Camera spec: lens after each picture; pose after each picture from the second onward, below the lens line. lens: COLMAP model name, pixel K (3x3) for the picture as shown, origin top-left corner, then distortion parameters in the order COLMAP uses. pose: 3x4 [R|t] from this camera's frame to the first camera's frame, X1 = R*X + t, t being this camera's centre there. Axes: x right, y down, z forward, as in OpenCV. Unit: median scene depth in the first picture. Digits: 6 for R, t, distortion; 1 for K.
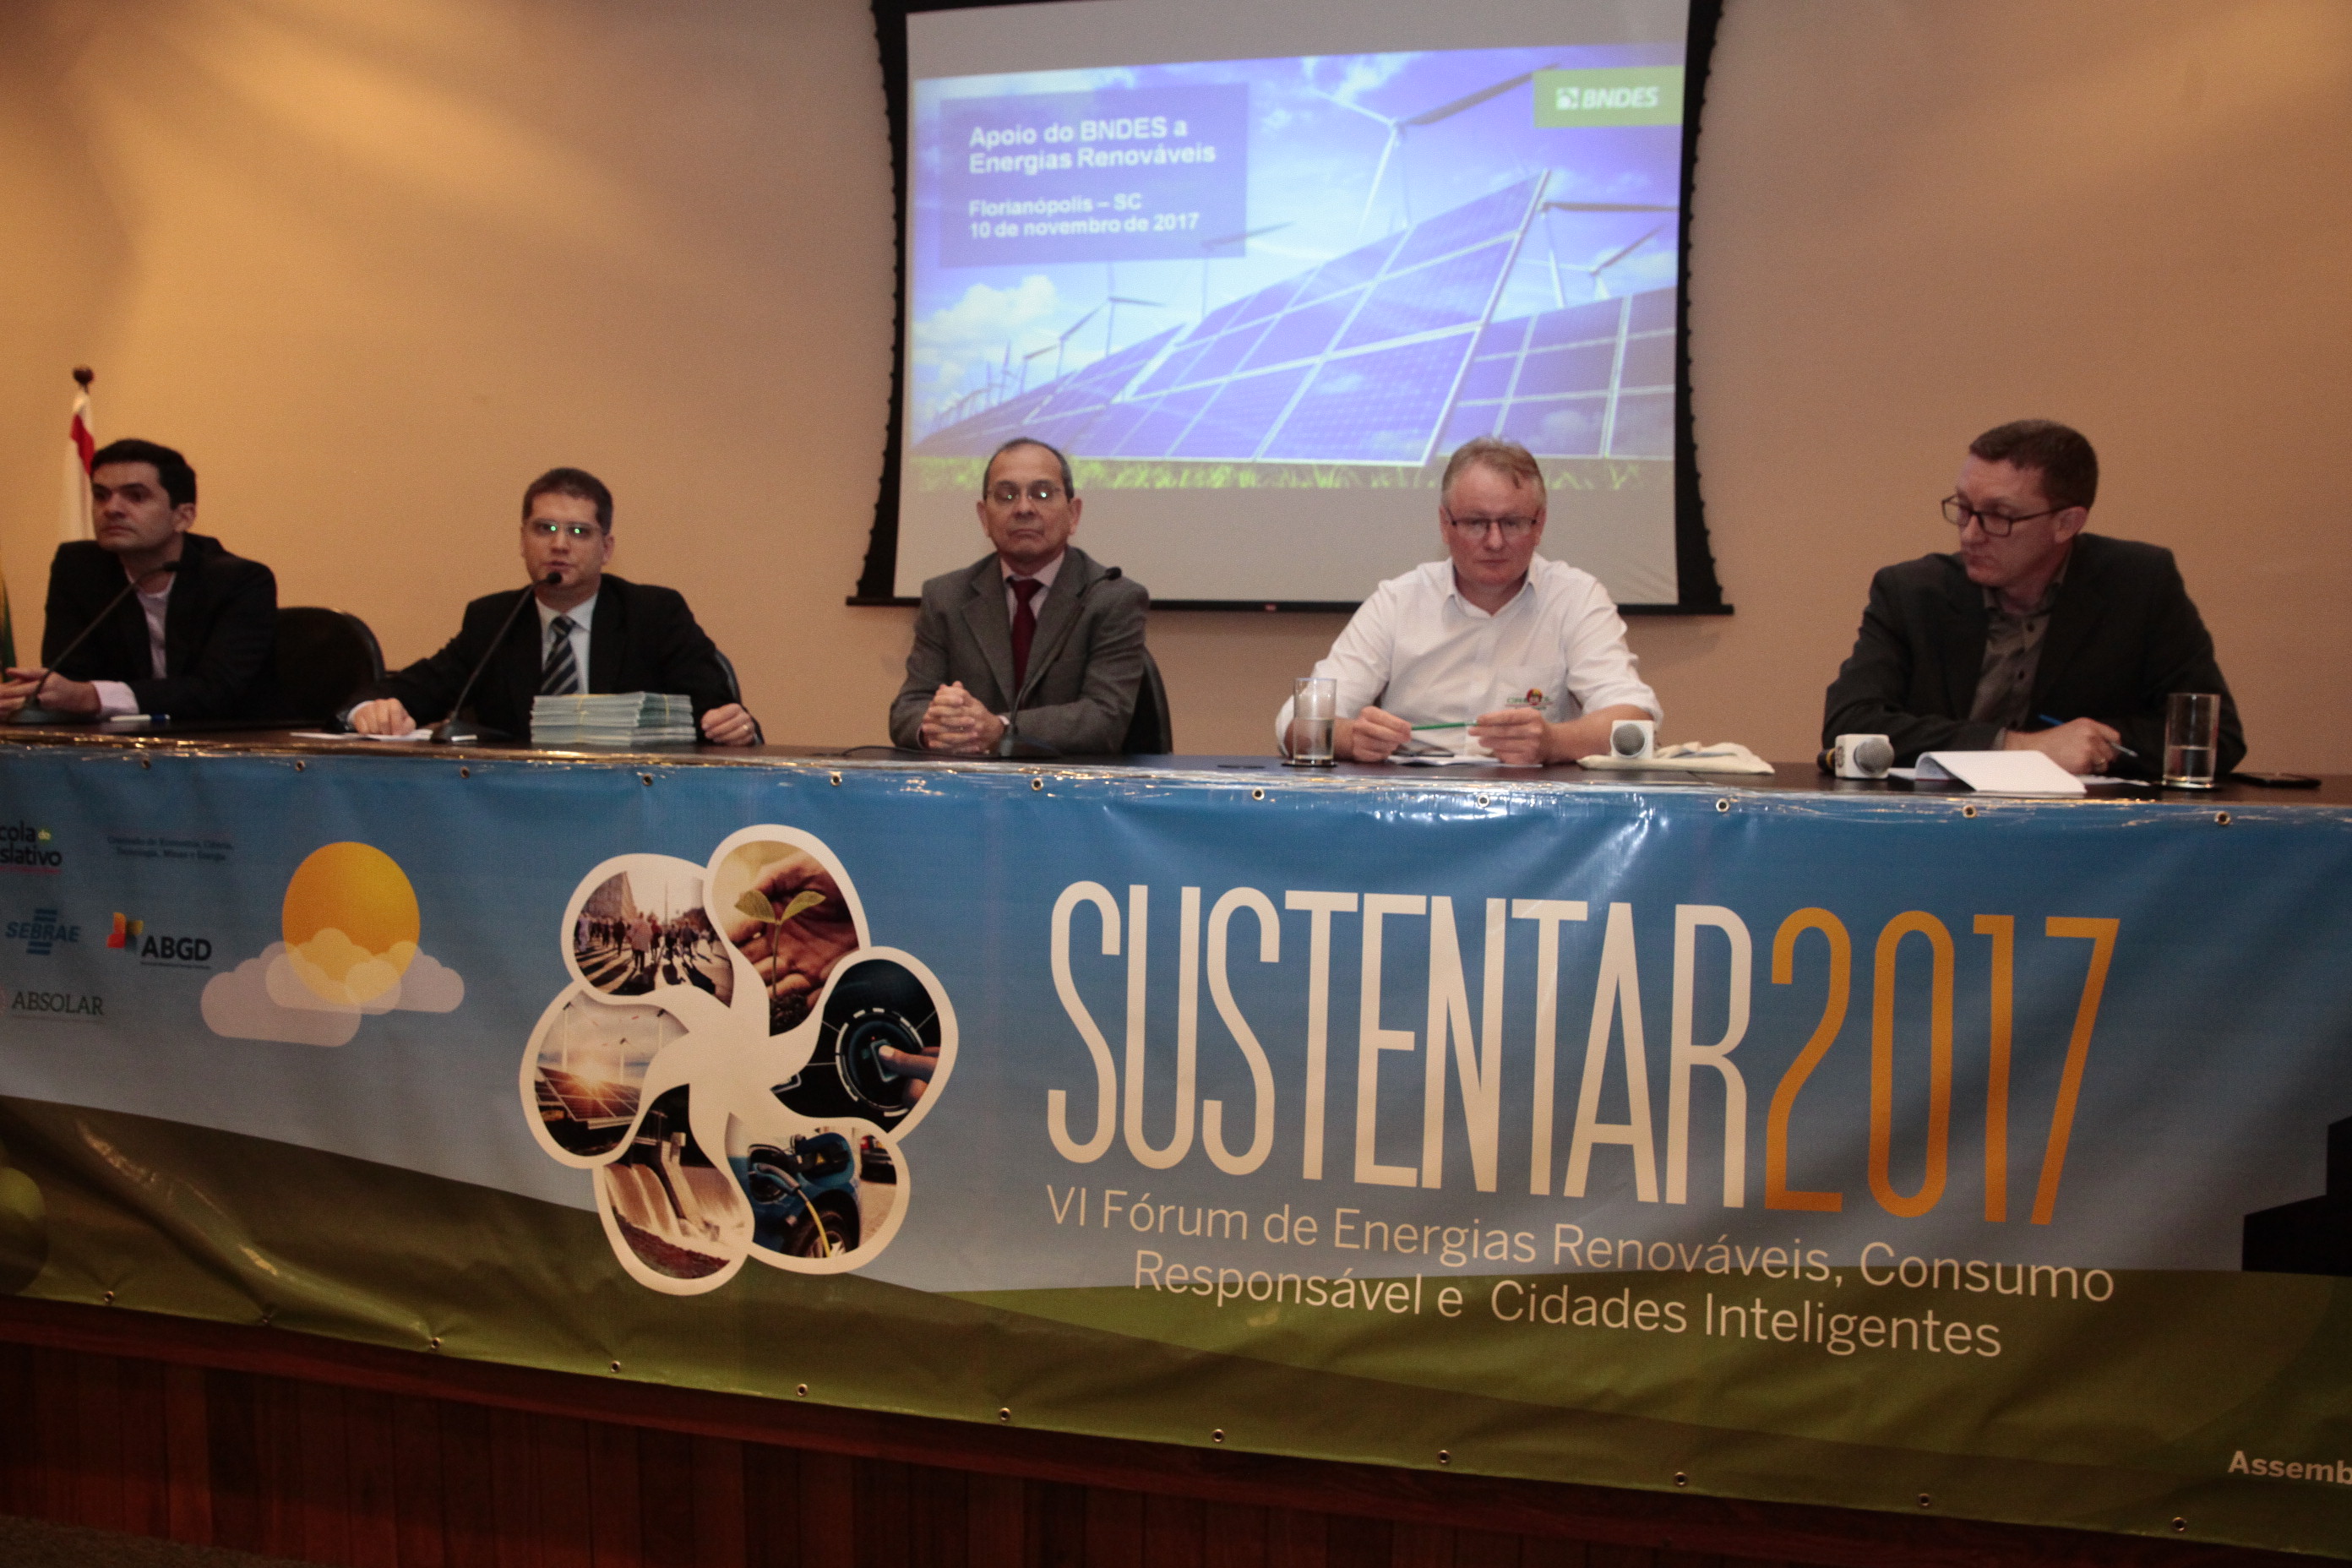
lens RADIAL K [[1630.5, 0, 1196.6], [0, 1630.5, 786.3], [0, 0, 1]] dist [-0.100422, 0.073139]
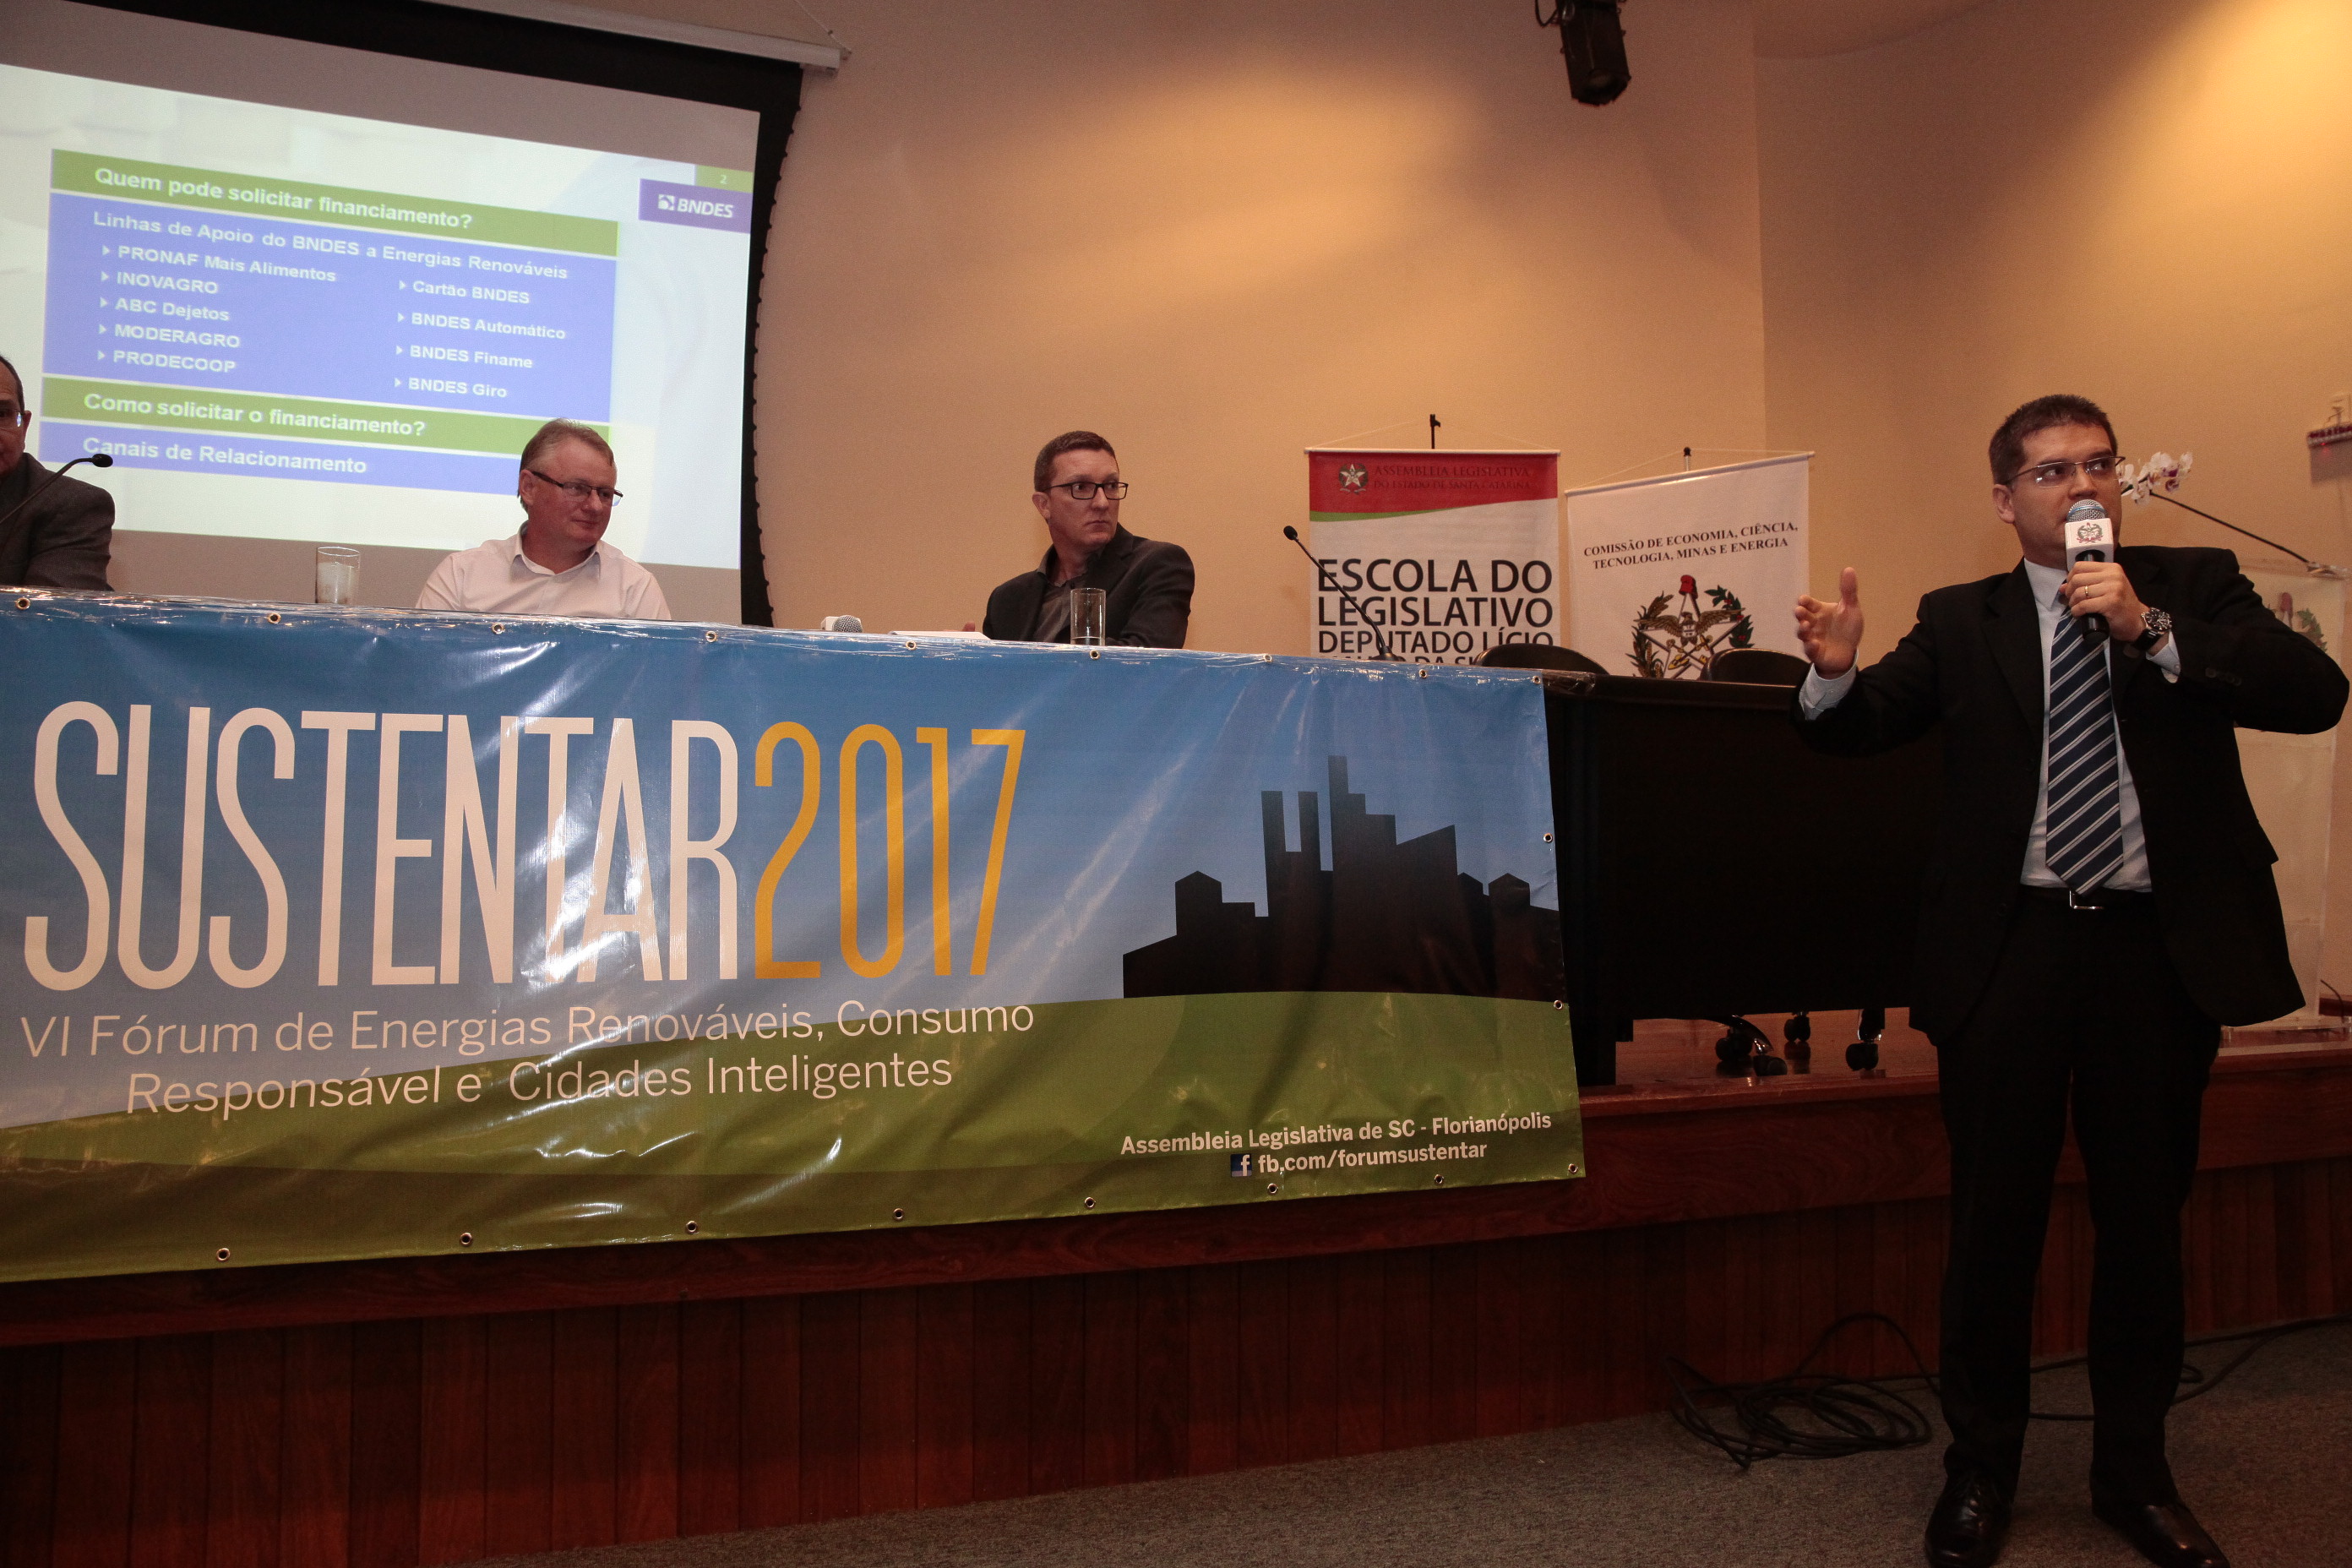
lens RADIAL K [[1630.5, 0, 1171.7], [0, 1630.5, 785.2], [0, 0, 1]] dist [-0.100422, 0.073139]
pose [[0.857746, 0.015807, 0.513830, 0.005306], [0.047219, 0.992879, -0.109368, 0.141433], [-0.511900, 0.118073, 0.850892, -0.086231]]
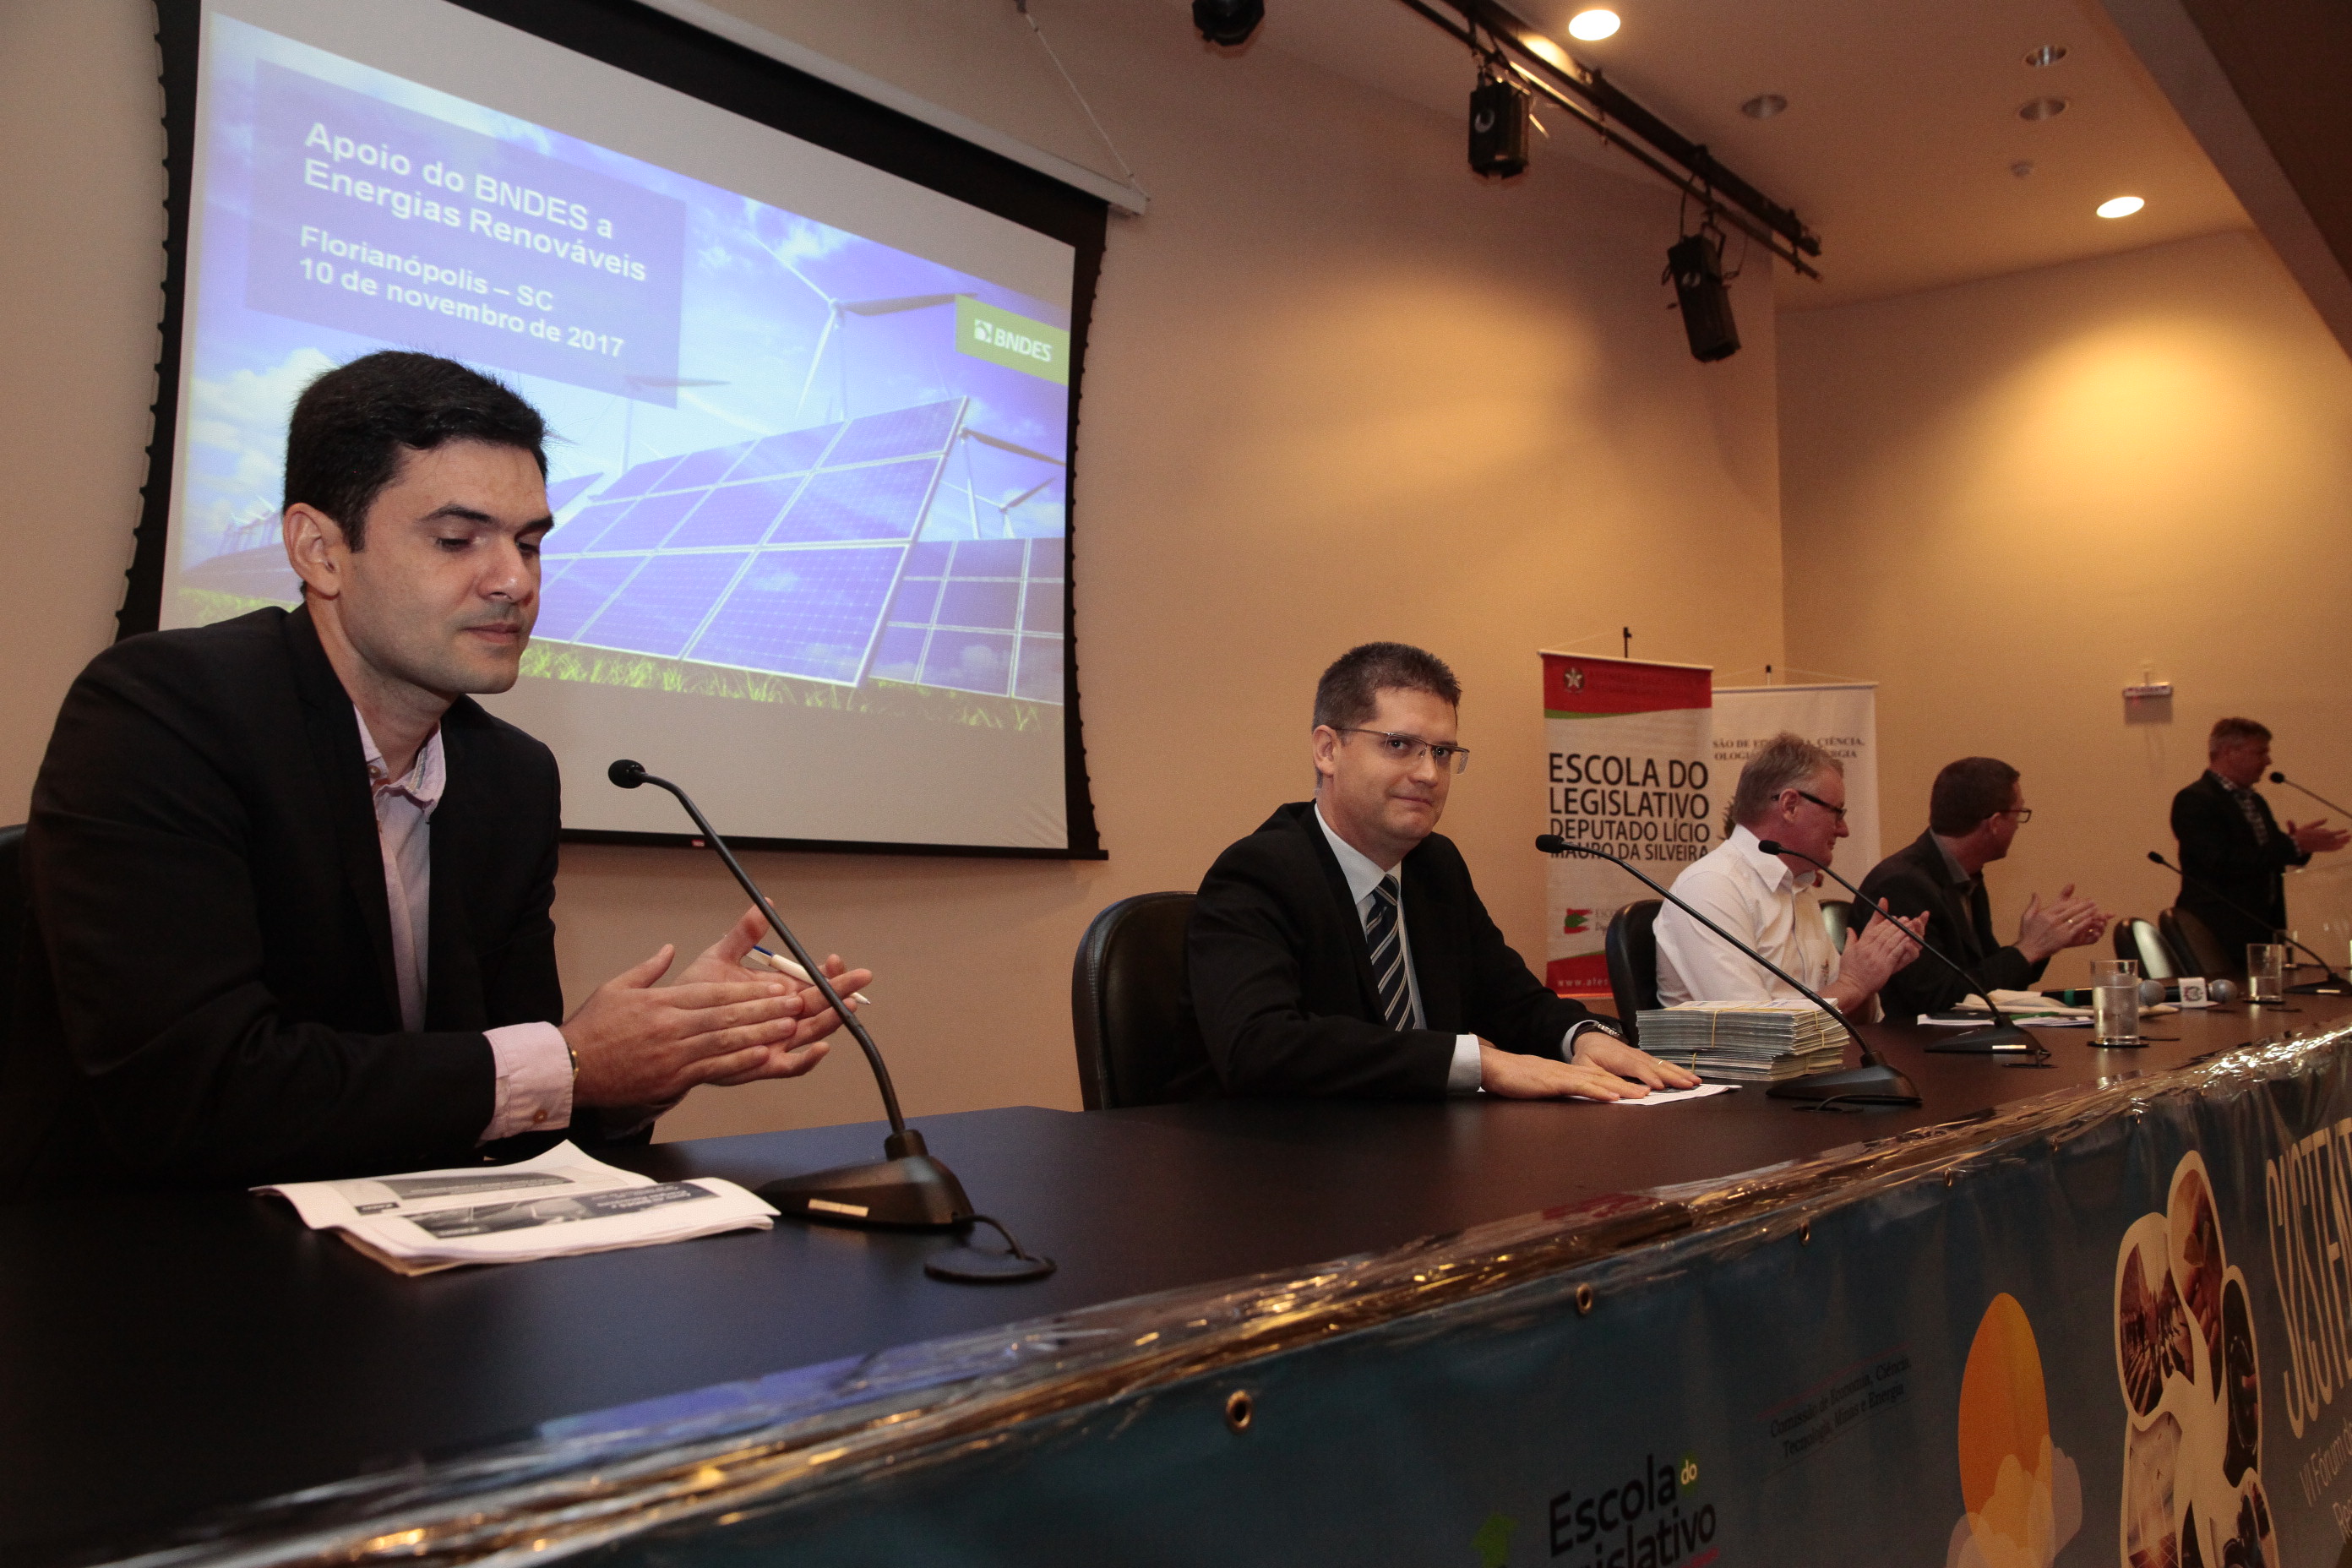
lens RADIAL K [[1630.5, 0, 1191.6], [0, 1630.5, 773.3], [0, 0, 1]] dist [-0.100422, 0.073139]
pose [[0.547252, 0.054960, 0.835162, -0.772234], [0.058545, 0.992884, -0.103702, -0.075266], [-0.834918, 0.105645, 0.540140, 0.580677]]
